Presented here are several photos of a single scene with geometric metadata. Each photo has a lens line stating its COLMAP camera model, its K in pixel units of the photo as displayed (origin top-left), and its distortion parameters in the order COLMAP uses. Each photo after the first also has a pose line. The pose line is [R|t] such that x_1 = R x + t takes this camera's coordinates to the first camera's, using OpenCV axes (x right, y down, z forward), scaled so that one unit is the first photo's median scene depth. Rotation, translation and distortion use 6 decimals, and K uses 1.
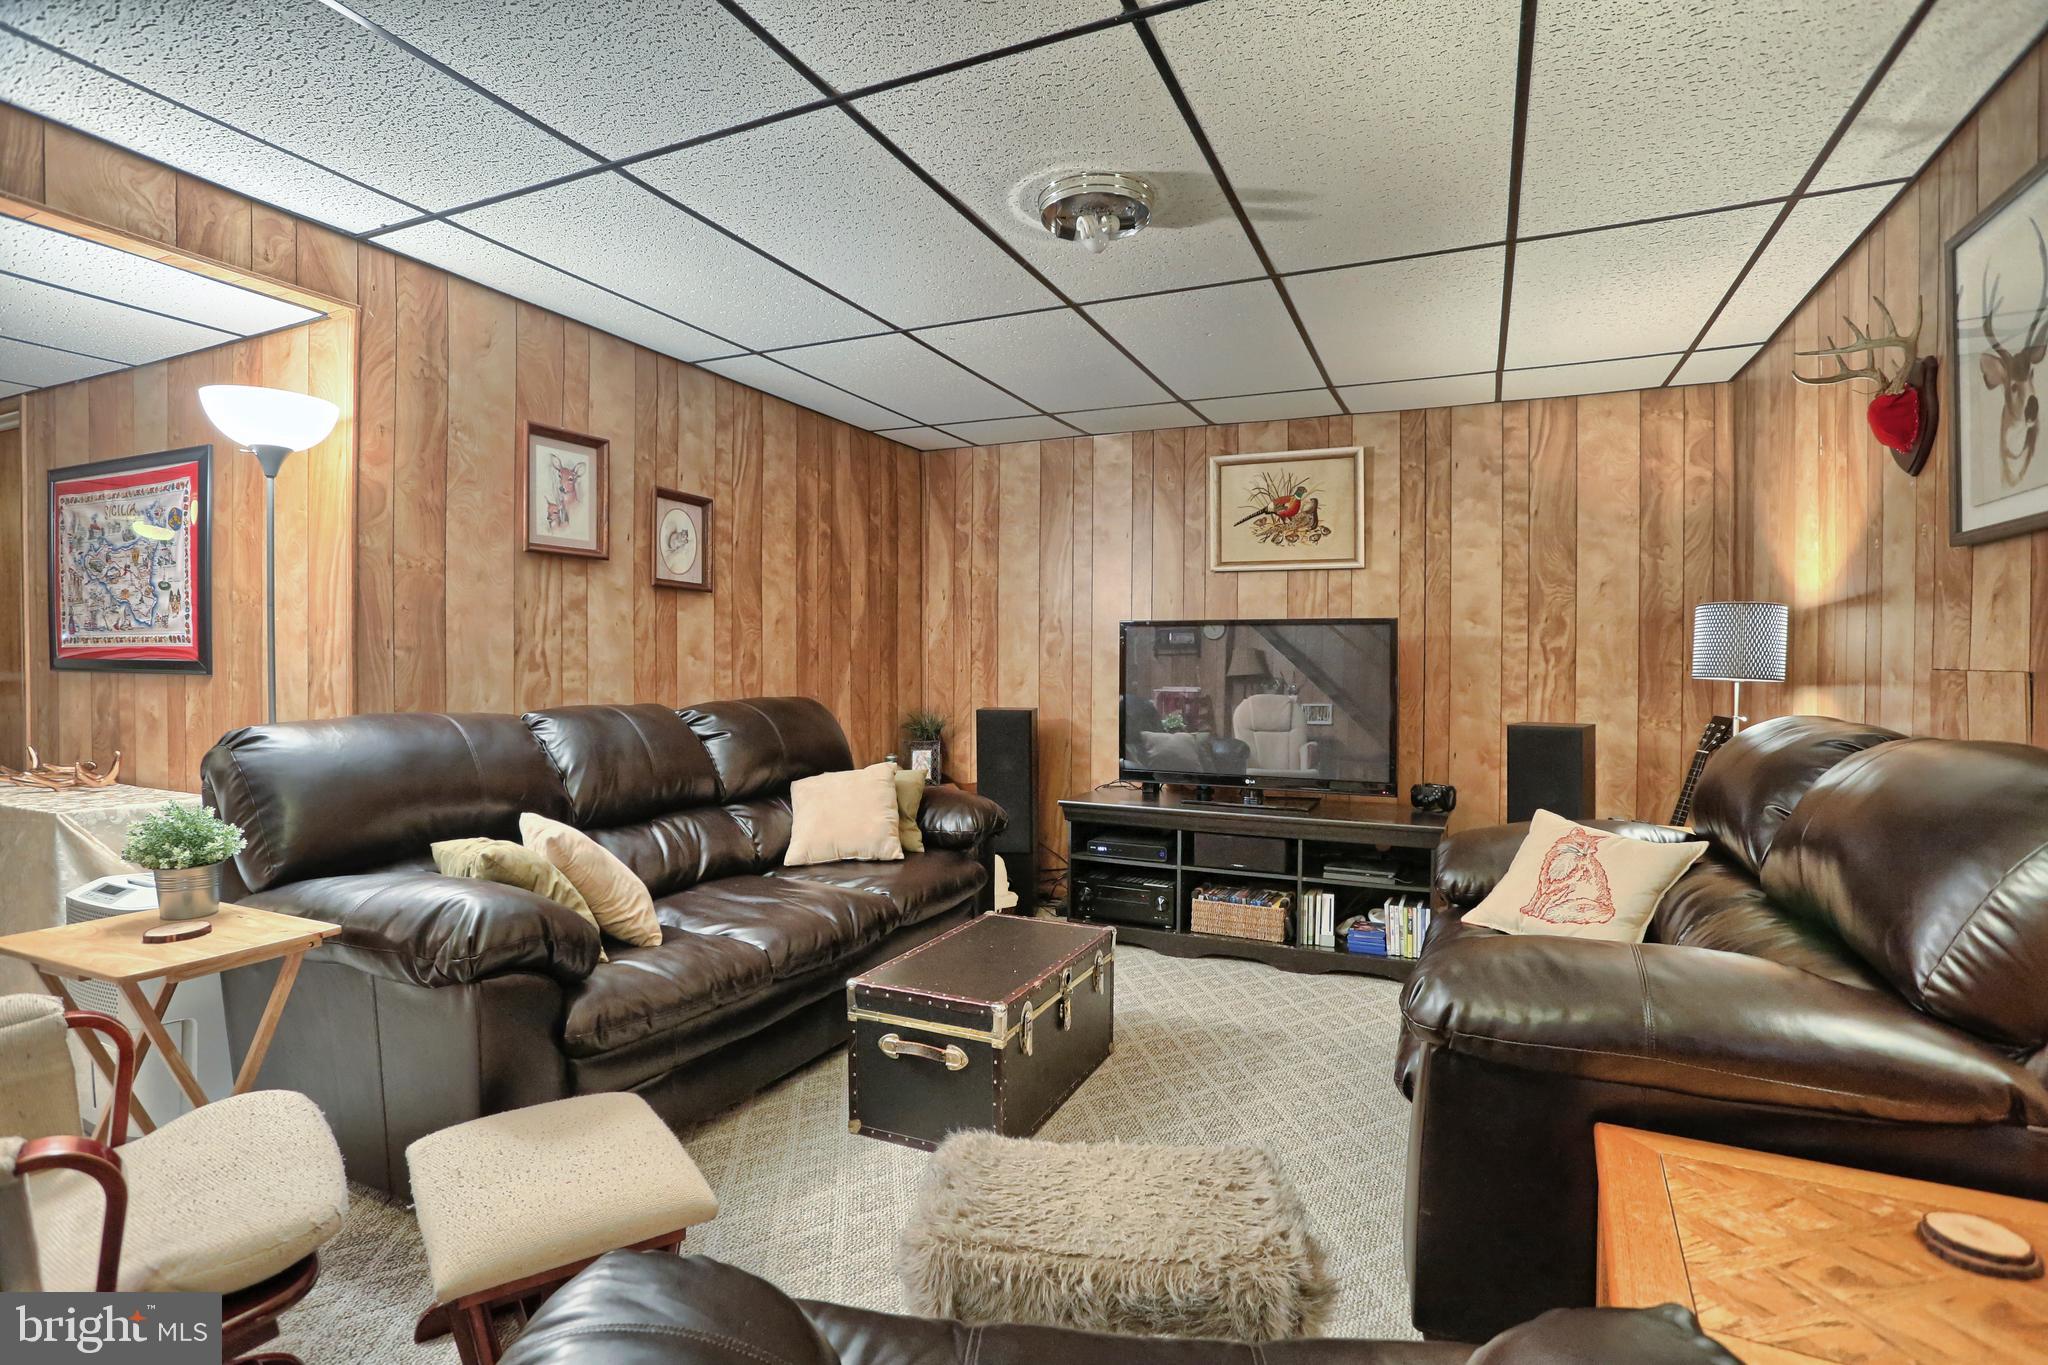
lens RADIAL K [[978.9, 0, 1024.0], [0, 978.9, 682.5], [0, 0, 1]] dist [-0.087624, 0.030898]
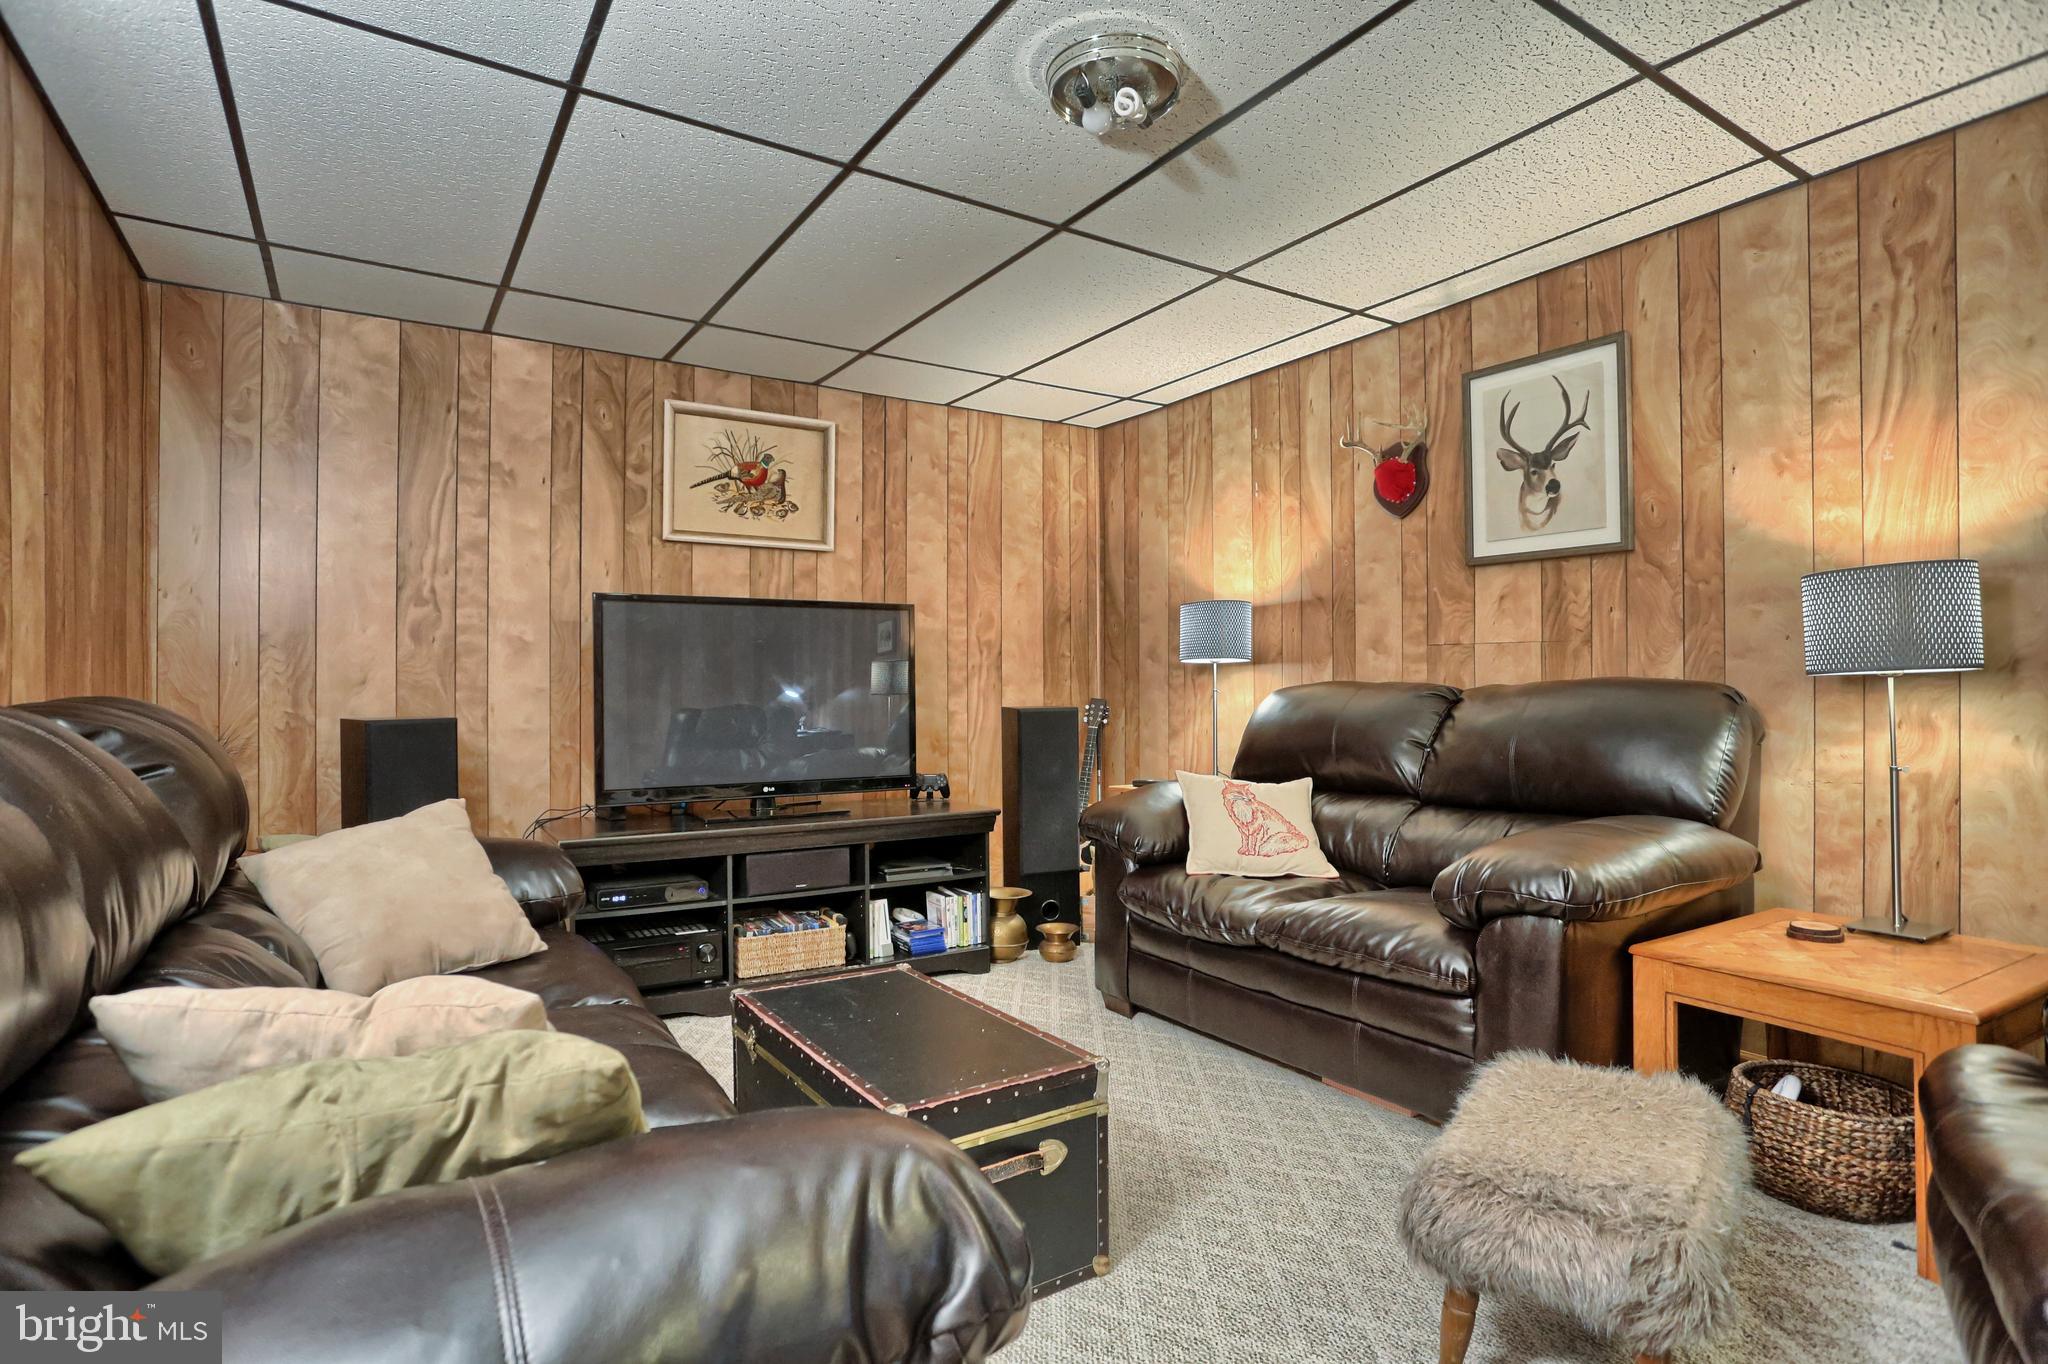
lens RADIAL K [[1019.7, 0, 1024.0], [0, 1019.7, 682.0], [0, 0, 1]] dist [-0.077343, 0.029300]
pose [[0.536889, -0.006268, 0.843630, -0.393874], [0.026189, 0.999614, -0.009240, 0.022261], [-0.843247, 0.027055, 0.536846, 0.333260]]
